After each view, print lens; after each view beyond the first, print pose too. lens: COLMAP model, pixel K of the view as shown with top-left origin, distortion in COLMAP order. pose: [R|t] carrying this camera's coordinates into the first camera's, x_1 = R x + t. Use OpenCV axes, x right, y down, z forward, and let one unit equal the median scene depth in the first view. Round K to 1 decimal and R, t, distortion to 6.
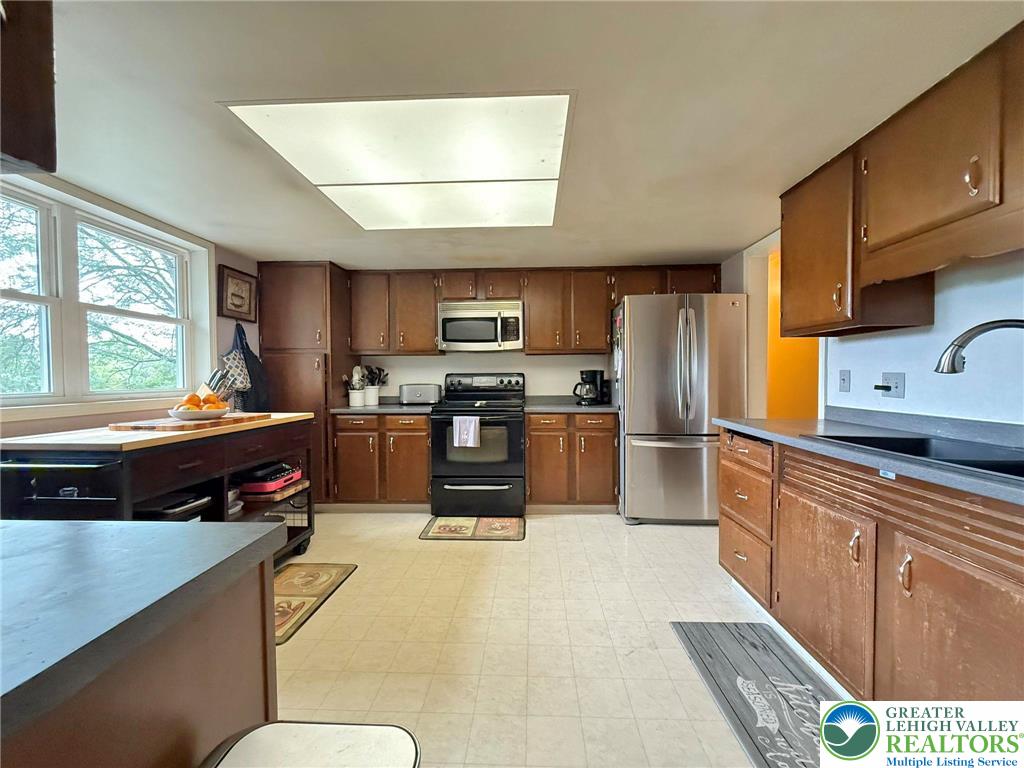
lens RADIAL K [[407.3, 0, 511.6], [0, 407.3, 384.8], [0, 0, 1]] dist [-0.014777, 0.000299]
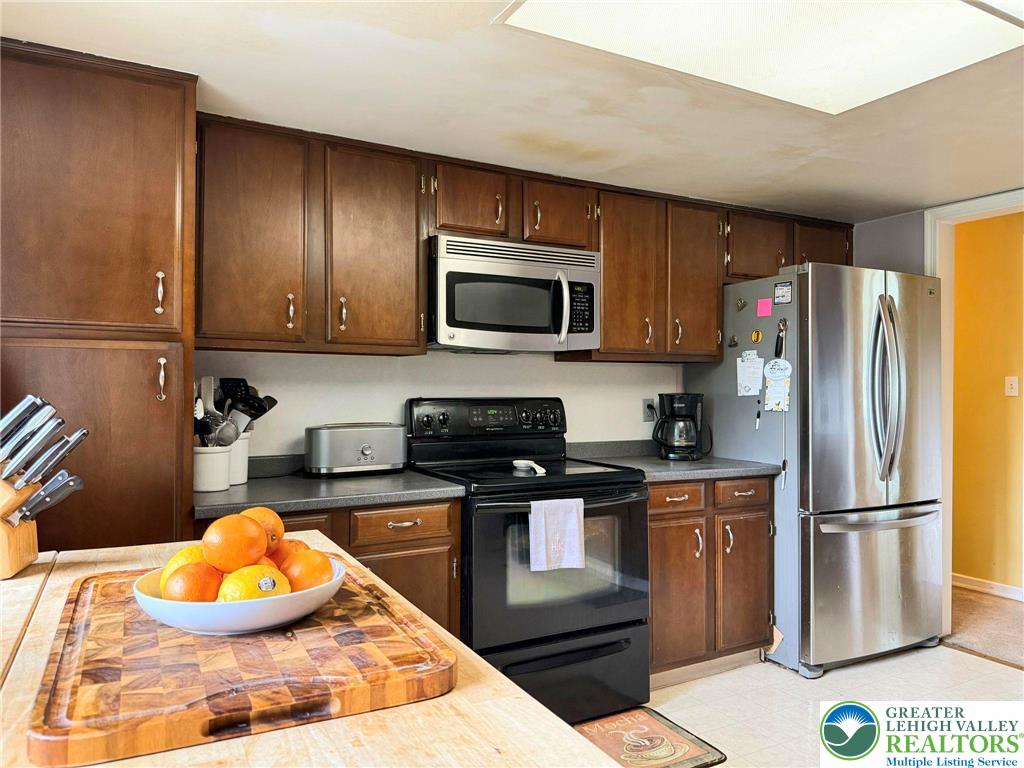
lens RADIAL K [[715.7, 0, 512.0], [0, 715.7, 384.8], [0, 0, 1]] dist [0.010035, -0.012523]
pose [[0.860351, 0.013294, 0.509529, -0.496473], [-0.001964, 0.999739, -0.022768, -0.026944], [-0.509698, 0.018588, 0.860152, 0.322150]]
